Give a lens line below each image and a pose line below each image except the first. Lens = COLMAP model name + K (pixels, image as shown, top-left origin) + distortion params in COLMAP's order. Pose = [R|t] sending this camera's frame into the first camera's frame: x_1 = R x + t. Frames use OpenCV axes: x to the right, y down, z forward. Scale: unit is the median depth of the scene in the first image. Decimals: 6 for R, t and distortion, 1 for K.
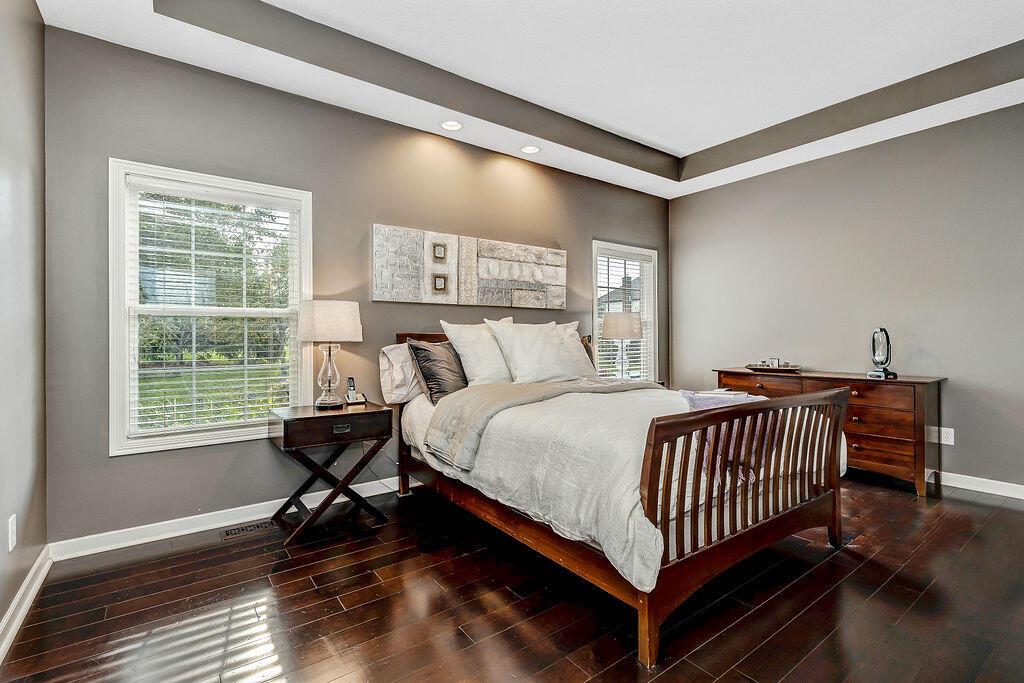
lens RADIAL K [[502.2, 0, 513.1], [0, 502.2, 339.4], [0, 0, 1]] dist [0.002974, 0.000171]
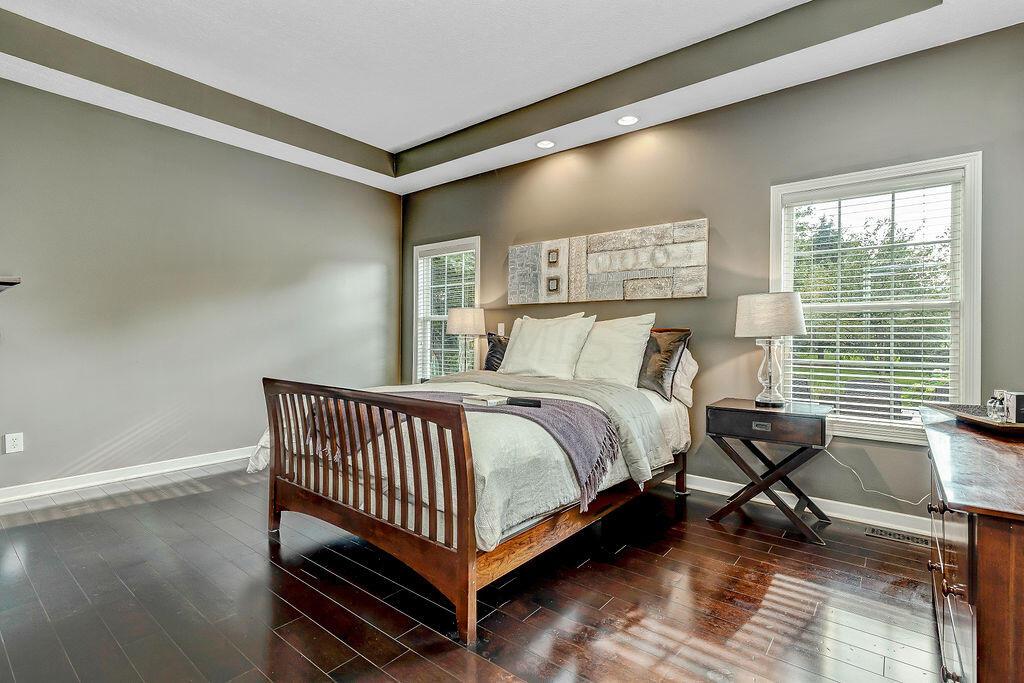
lens RADIAL K [[463.3, 0, 515.3], [0, 463.3, 333.4], [0, 0, 1]] dist [-0.002966, 0.000130]
pose [[0.248177, 0.006146, -0.968695, 0.798894], [-0.006373, 0.999969, 0.004712, -0.007142], [0.968694, 0.005004, 0.248209, 0.630541]]
